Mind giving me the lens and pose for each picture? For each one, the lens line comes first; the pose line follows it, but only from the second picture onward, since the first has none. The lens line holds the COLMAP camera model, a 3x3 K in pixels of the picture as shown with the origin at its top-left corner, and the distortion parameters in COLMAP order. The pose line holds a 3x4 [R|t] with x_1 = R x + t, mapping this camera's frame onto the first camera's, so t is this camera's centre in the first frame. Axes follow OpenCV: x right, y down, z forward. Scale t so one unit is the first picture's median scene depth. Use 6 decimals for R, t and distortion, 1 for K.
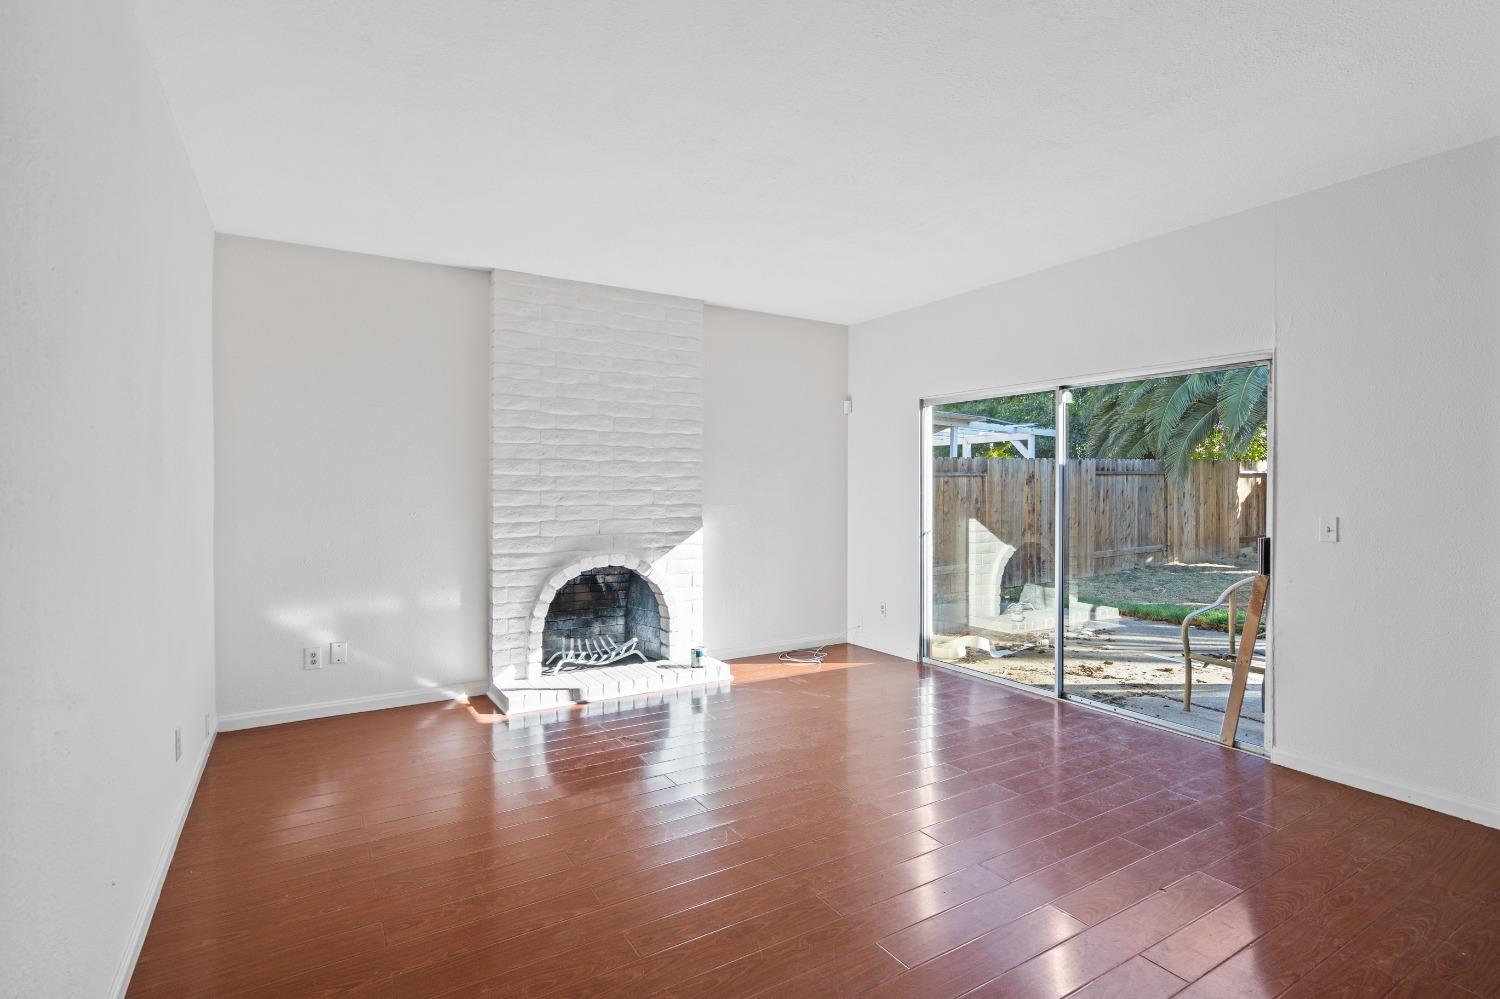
lens RADIAL K [[737.1, 0, 754.8], [0, 737.1, 486.9], [0, 0, 1]] dist [0.001591, 0.000471]
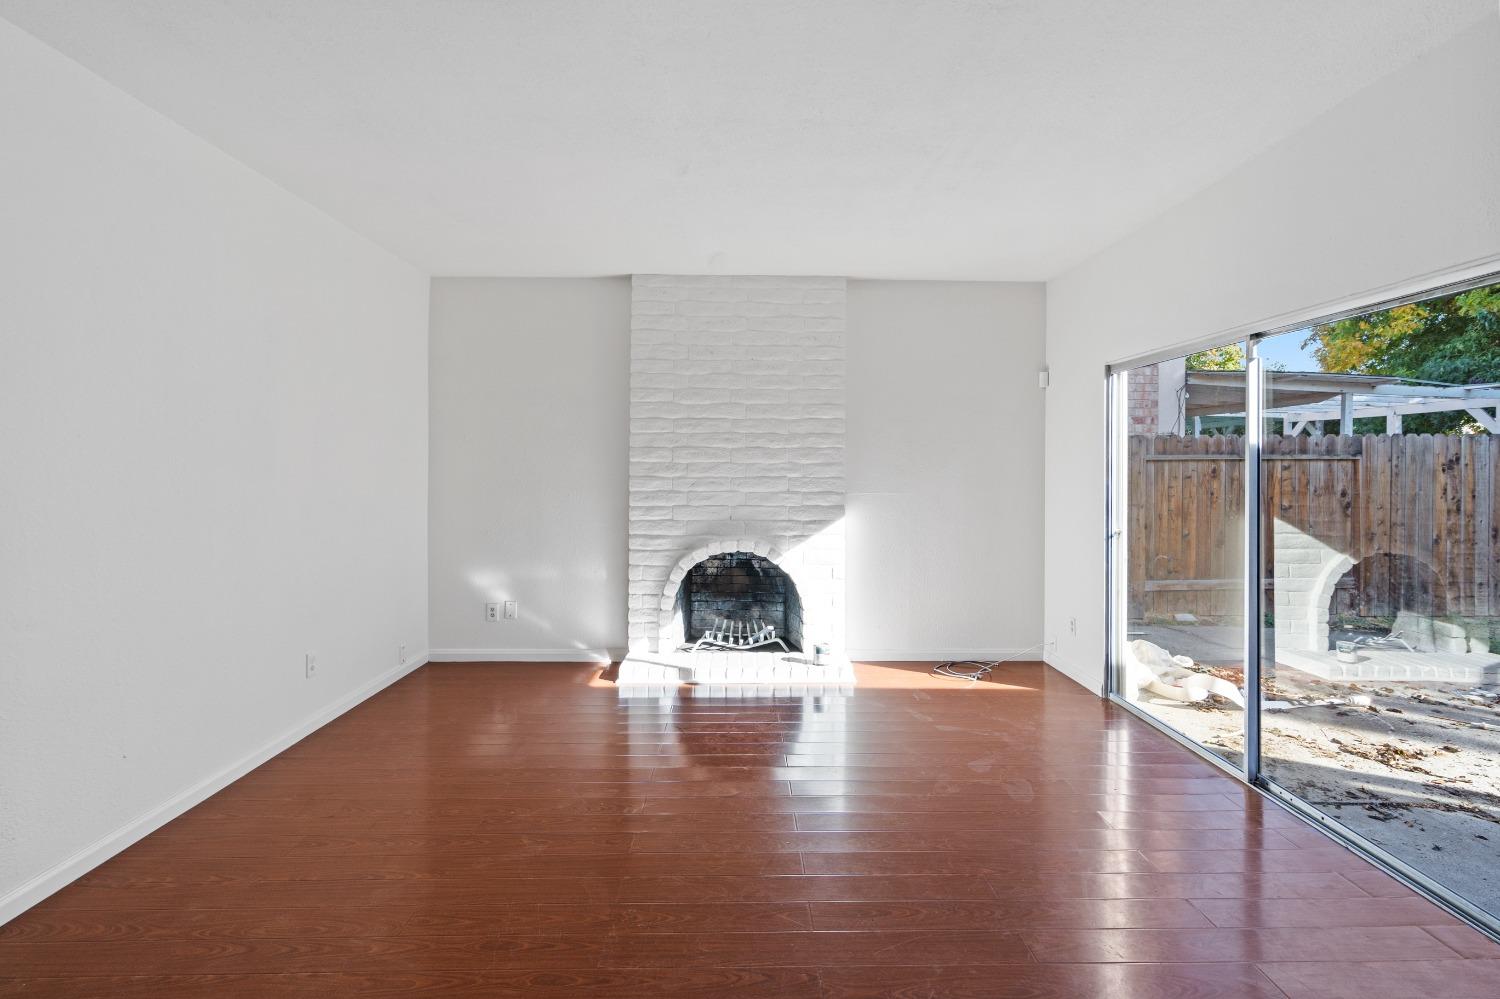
lens RADIAL K [[721.7, 0, 754.6], [0, 721.7, 464.1], [0, 0, 1]] dist [0.000601, 0.000573]
pose [[0.859361, 0.000390, -0.511370, 0.317810], [-0.004053, 0.999973, -0.006049, -0.006854], [0.511354, 0.007271, 0.859340, 0.155120]]
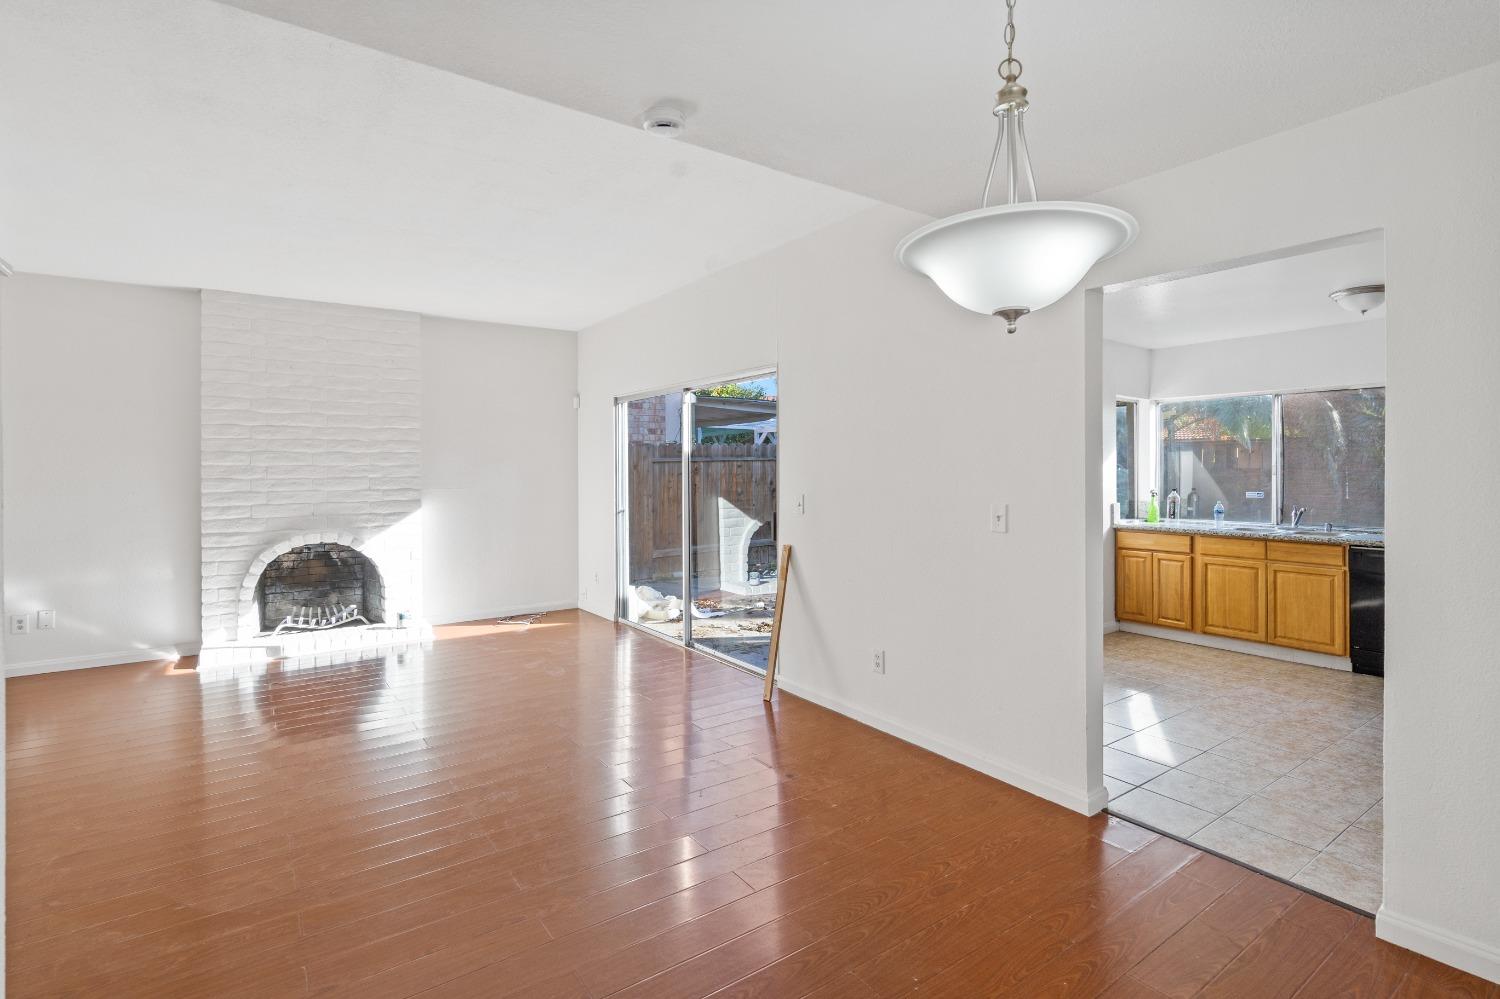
lens RADIAL K [[716.0, 0, 749.1], [0, 716.0, 469.4], [0, 0, 1]] dist [0.000117, 0.000857]
pose [[0.998454, -0.008515, 0.054926, 0.402311], [0.008551, 0.999963, -0.000415, -0.002123], [-0.054920, 0.000884, 0.998490, -0.159950]]
